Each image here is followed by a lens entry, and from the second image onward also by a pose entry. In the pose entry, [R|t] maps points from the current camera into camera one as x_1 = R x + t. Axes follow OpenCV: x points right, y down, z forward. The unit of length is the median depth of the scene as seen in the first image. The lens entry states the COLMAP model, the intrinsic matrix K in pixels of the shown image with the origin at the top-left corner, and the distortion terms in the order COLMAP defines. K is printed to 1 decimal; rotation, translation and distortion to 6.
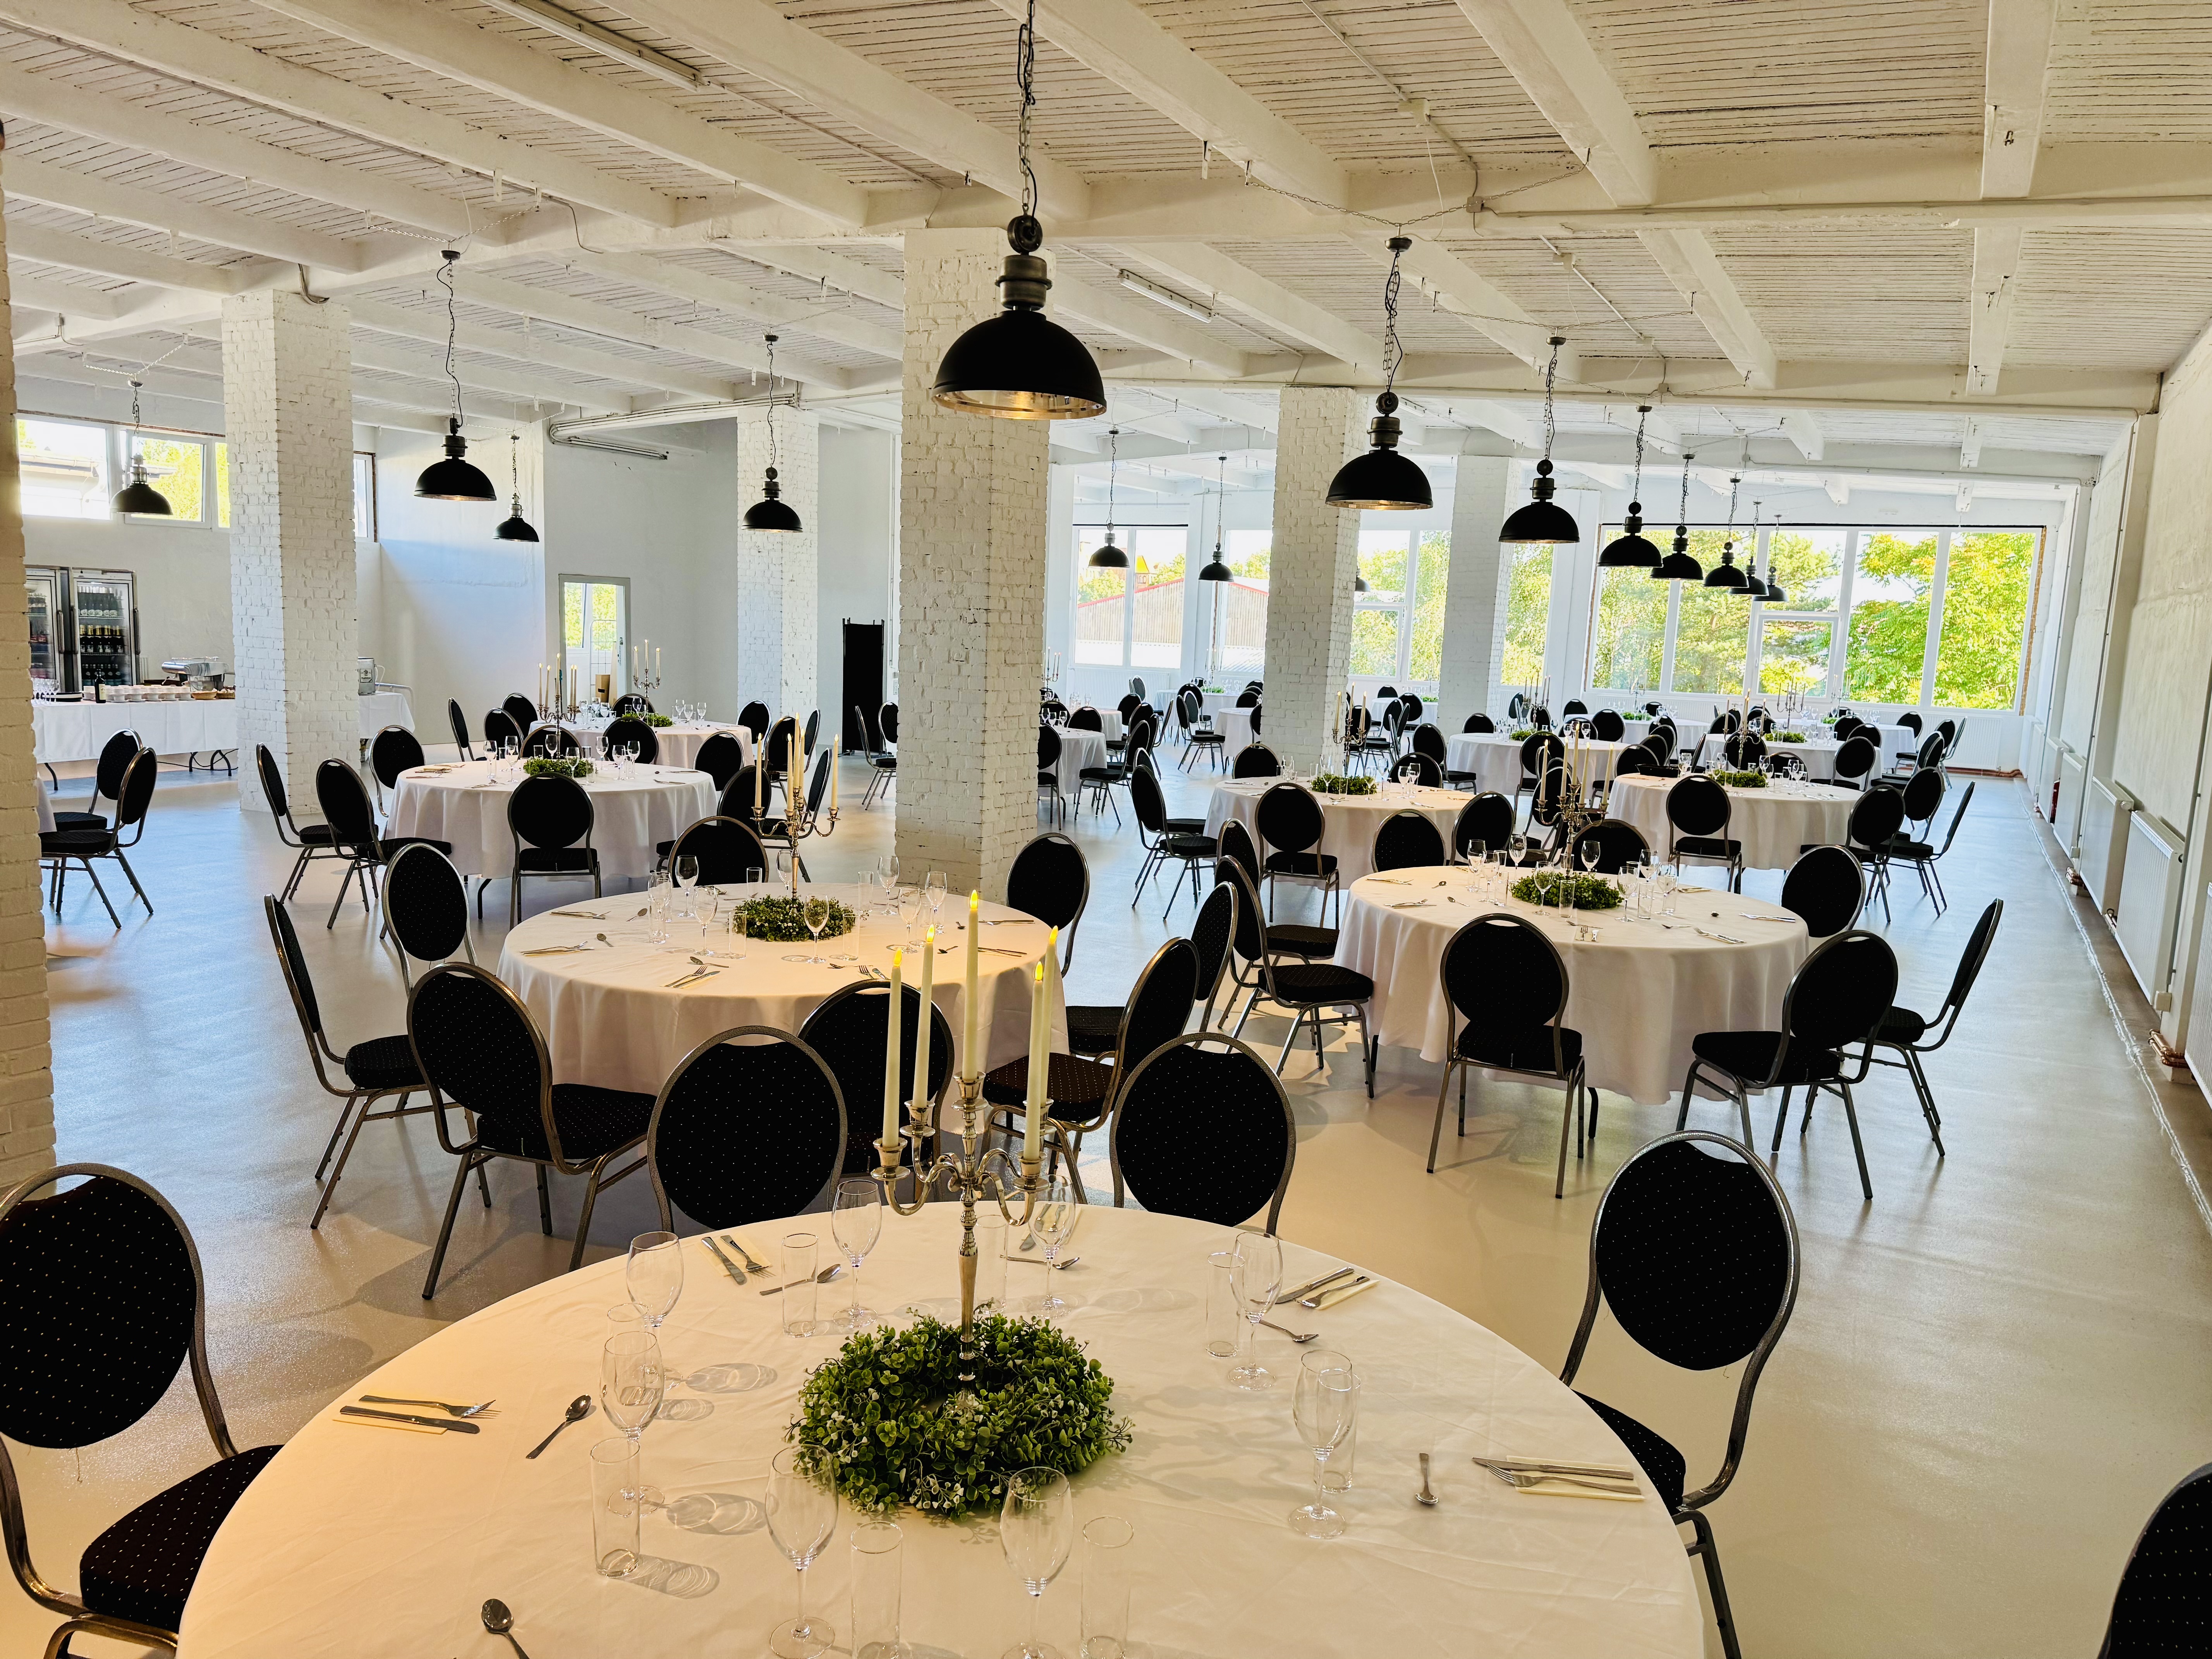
lens RADIAL K [[1523.1, 0, 1106.0], [0, 1523.1, 829.5], [0, 0, 1]] dist [0.038282, -0.032855]
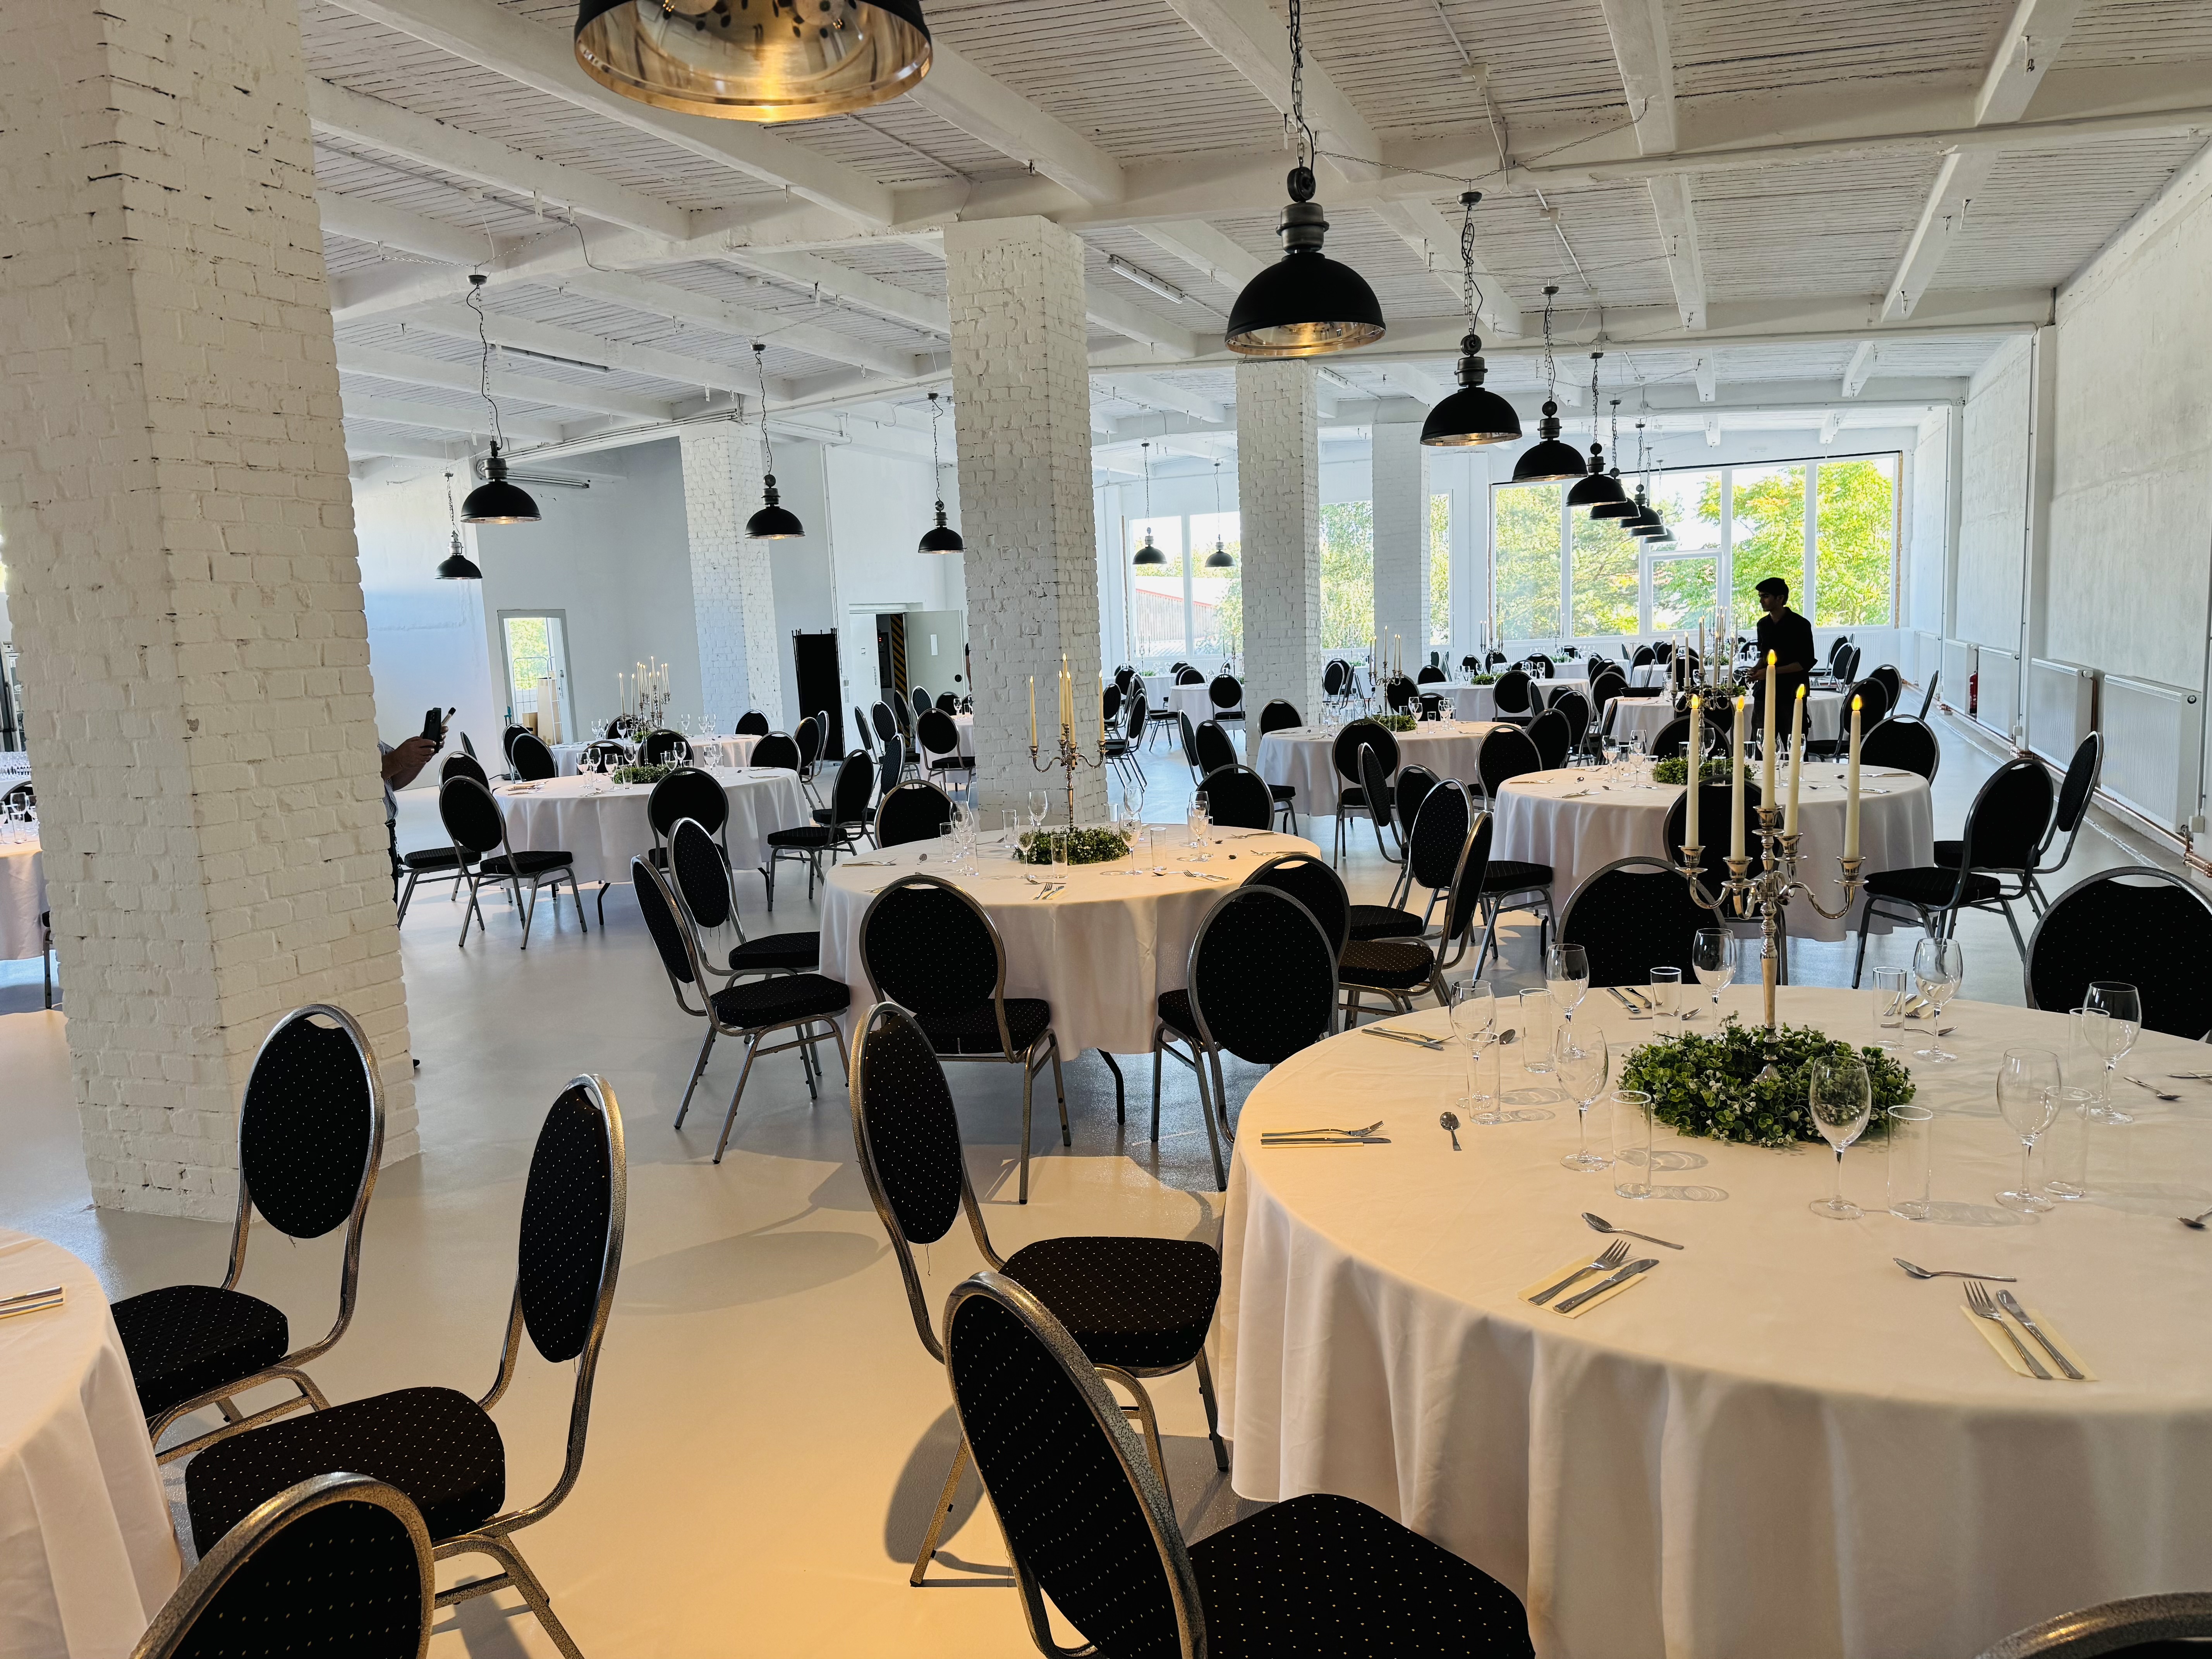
lens RADIAL K [[1523.1, 0, 1106.0], [0, 1523.1, 829.5], [0, 0, 1]] dist [0.038282, -0.032855]
pose [[0.990815, -0.098630, 0.092512, -0.151709], [0.099098, 0.995078, -0.000466, 0.026636], [-0.092011, 0.009629, 0.995711, -0.037159]]
